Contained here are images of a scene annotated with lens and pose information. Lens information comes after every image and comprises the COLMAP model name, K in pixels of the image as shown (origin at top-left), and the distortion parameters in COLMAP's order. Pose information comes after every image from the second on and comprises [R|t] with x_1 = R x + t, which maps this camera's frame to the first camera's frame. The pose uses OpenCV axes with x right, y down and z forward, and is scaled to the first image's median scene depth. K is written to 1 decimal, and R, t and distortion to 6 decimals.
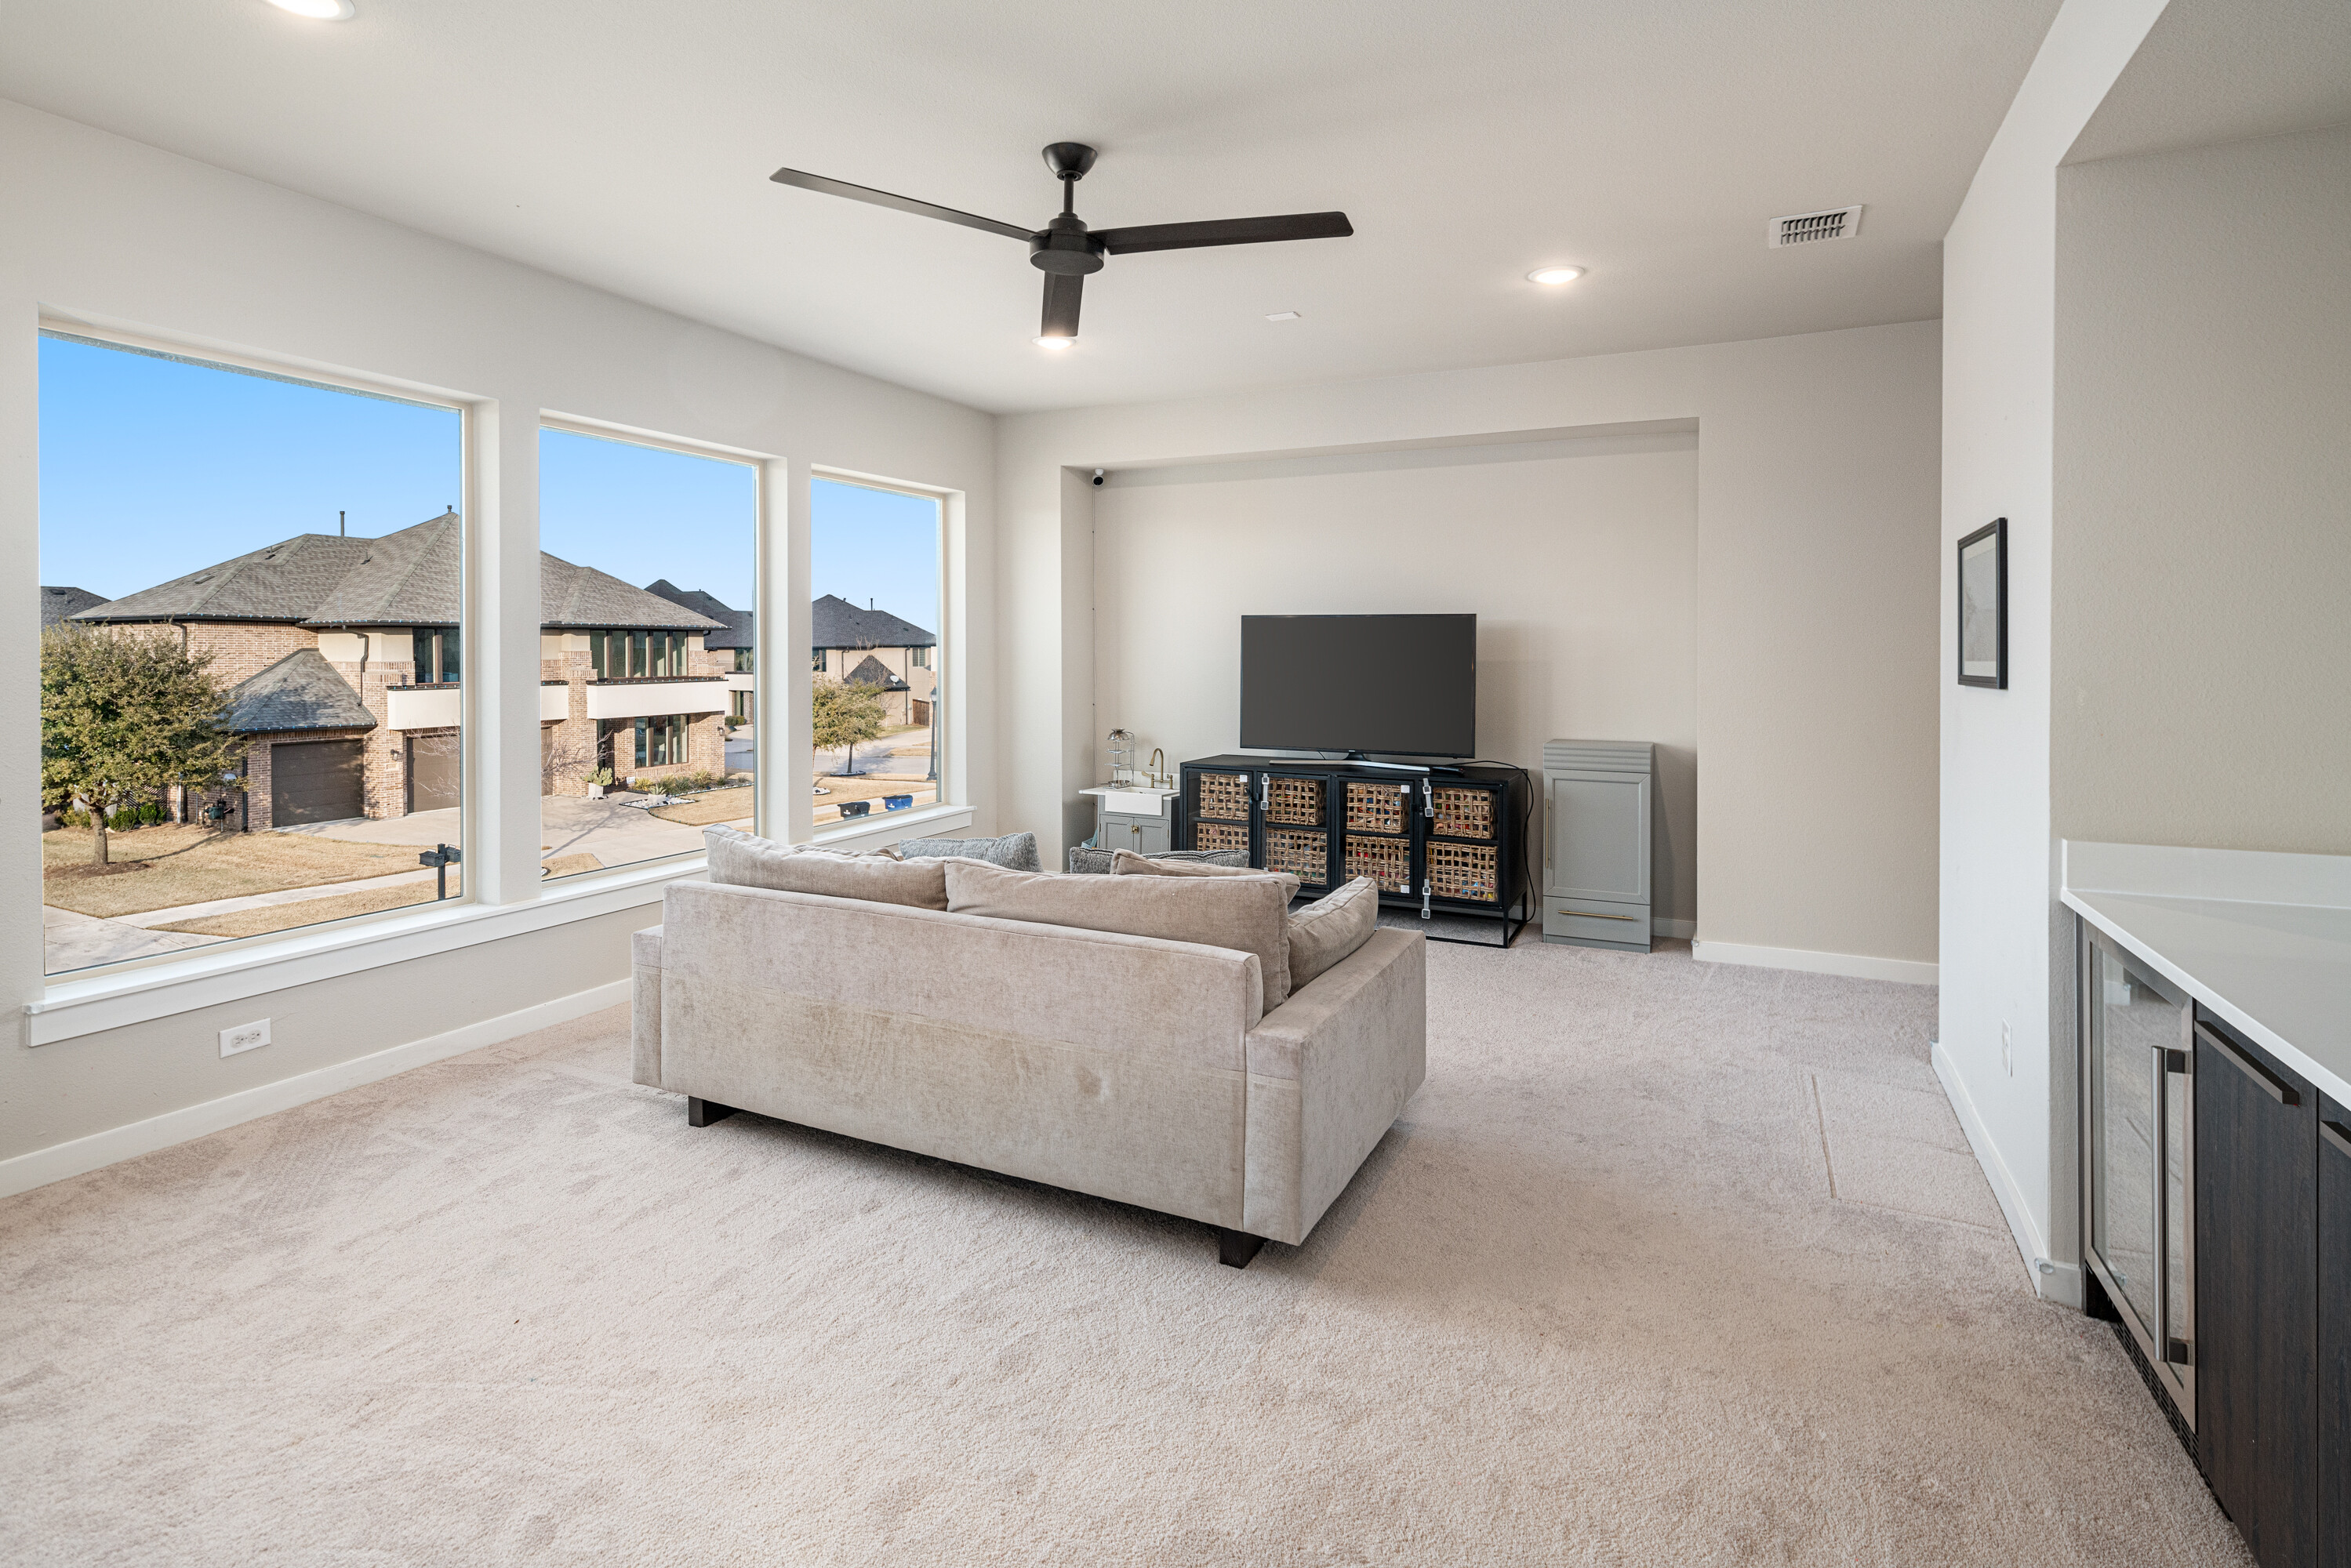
lens RADIAL K [[1122.2, 0, 1195.1], [0, 1122.2, 757.2], [0, 0, 1]] dist [0.014316, -0.000618]
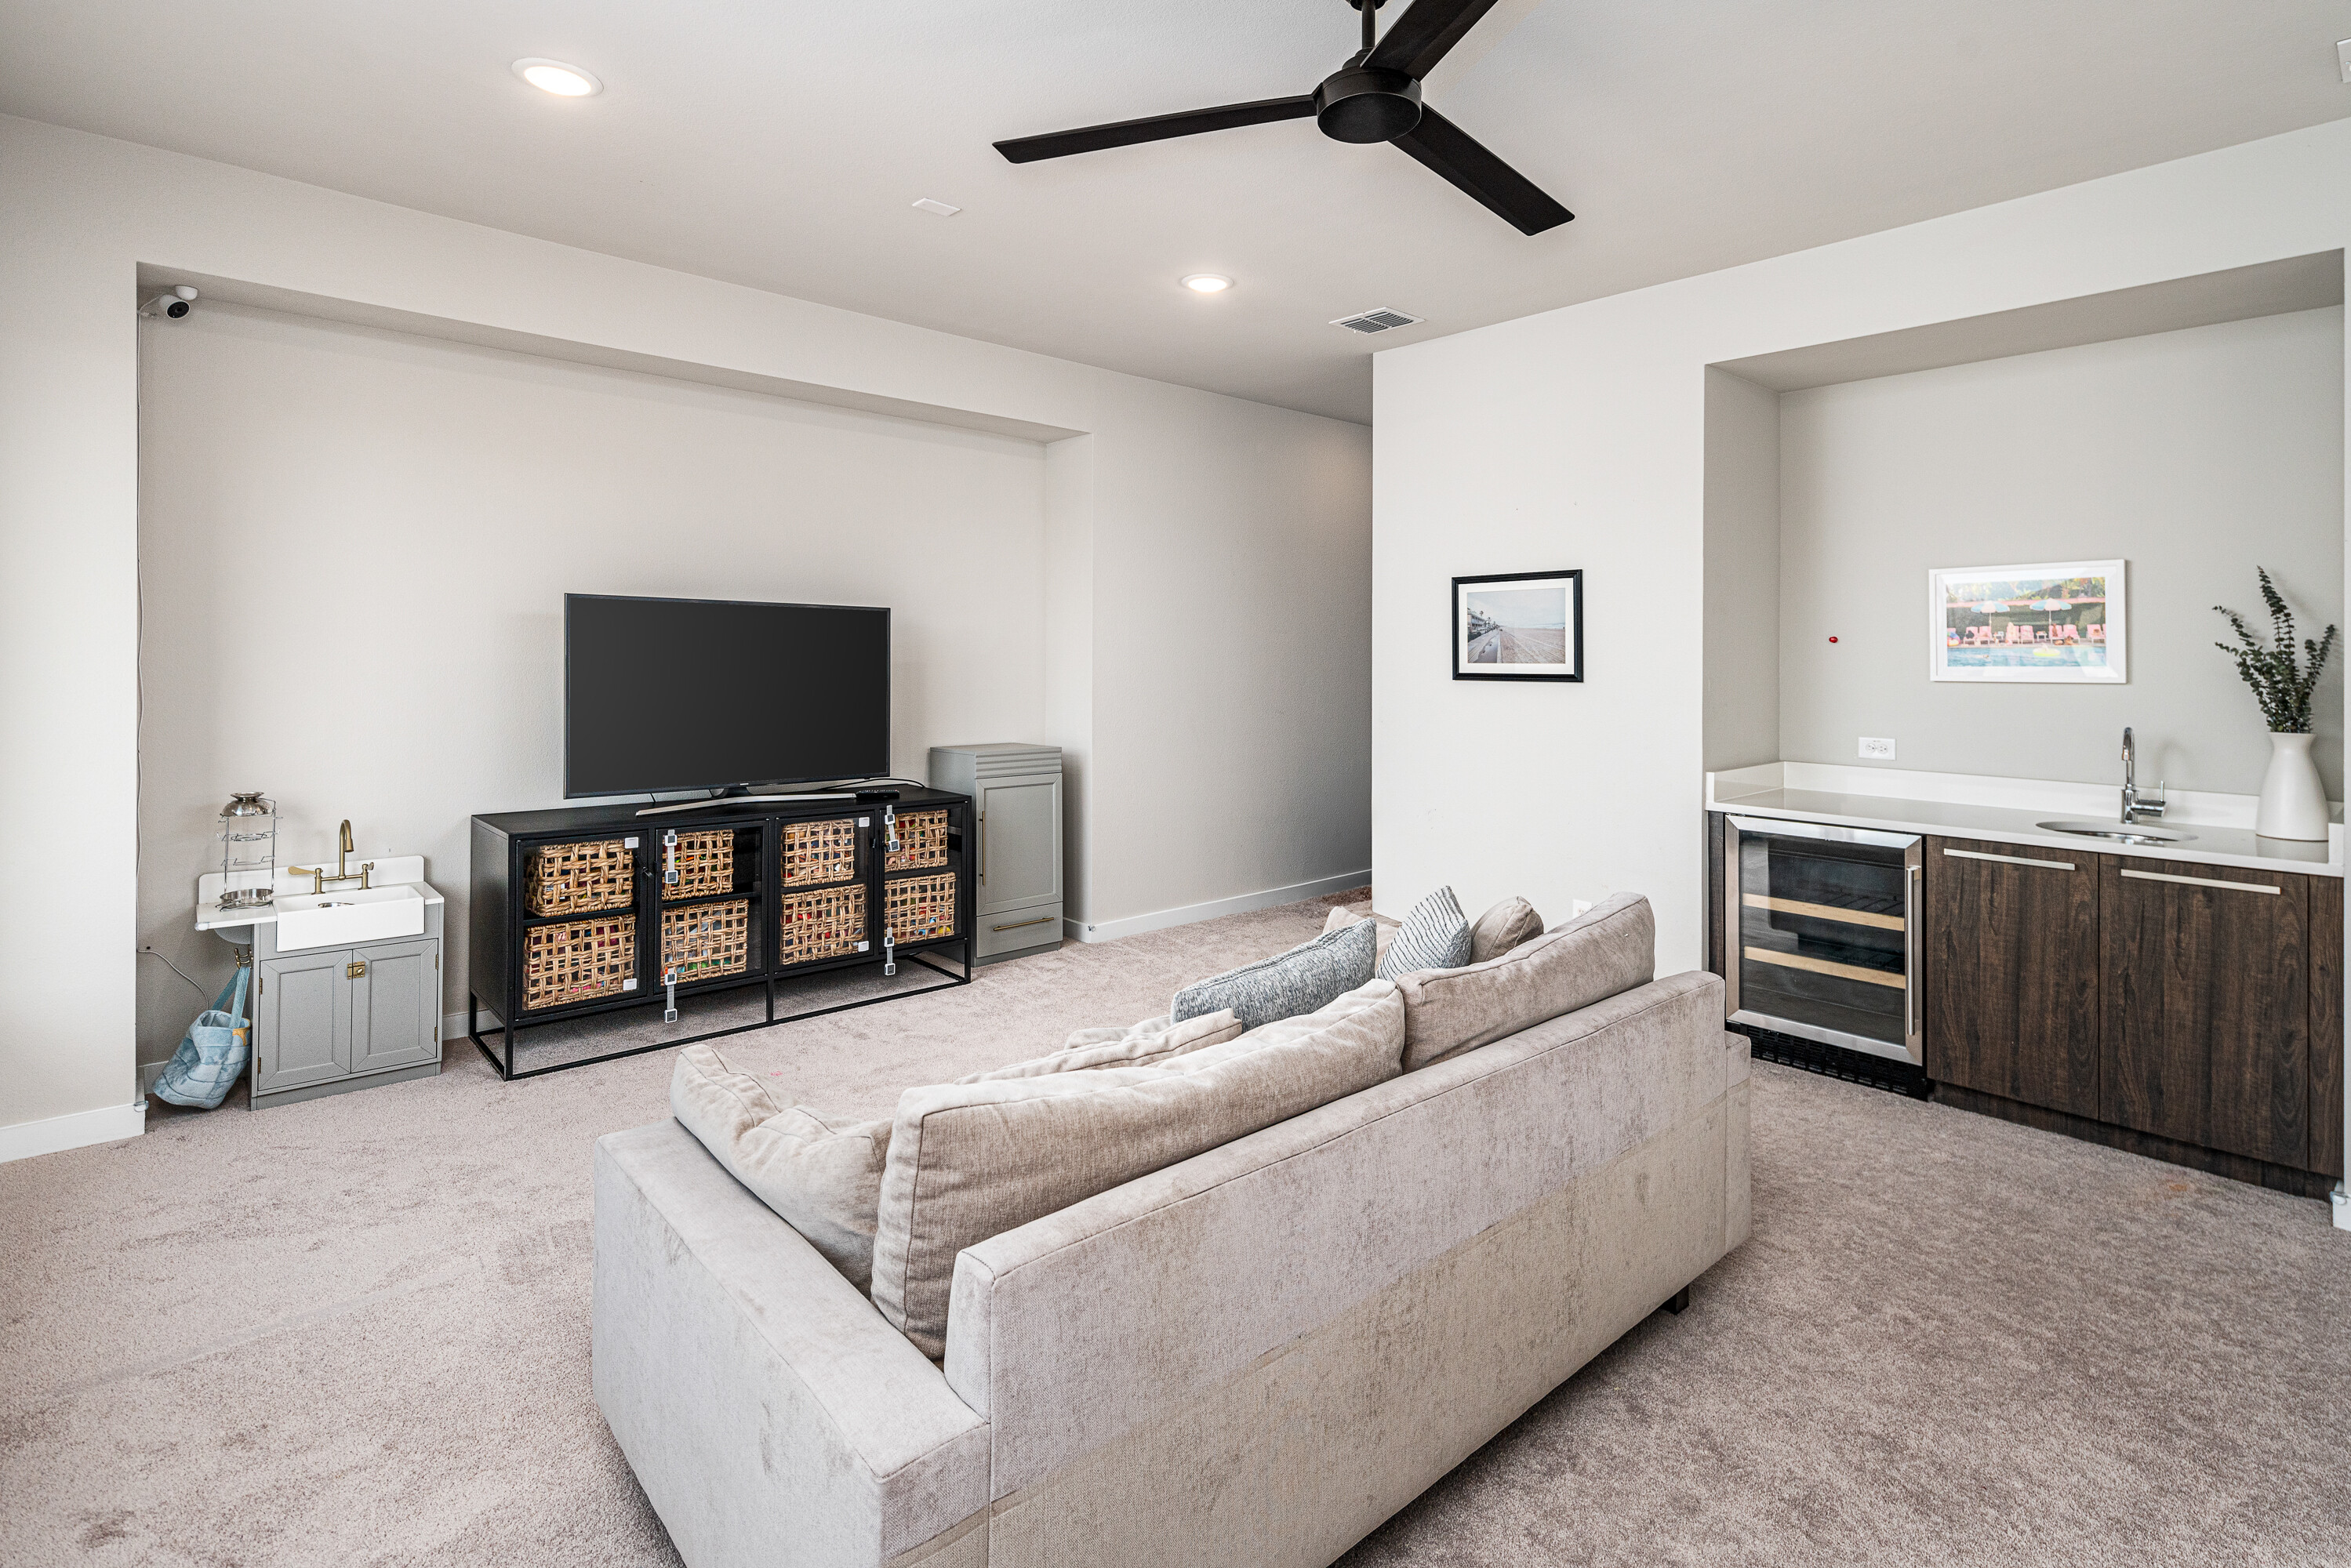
lens RADIAL K [[1168.5, 0, 1178.9], [0, 1168.5, 736.4], [0, 0, 1]] dist [0.012337, -0.005718]
pose [[0.368454, -0.062011, 0.927575, -0.492260], [0.080698, 0.996140, 0.034540, -0.042648], [-0.926137, 0.062127, 0.372036, 0.463954]]
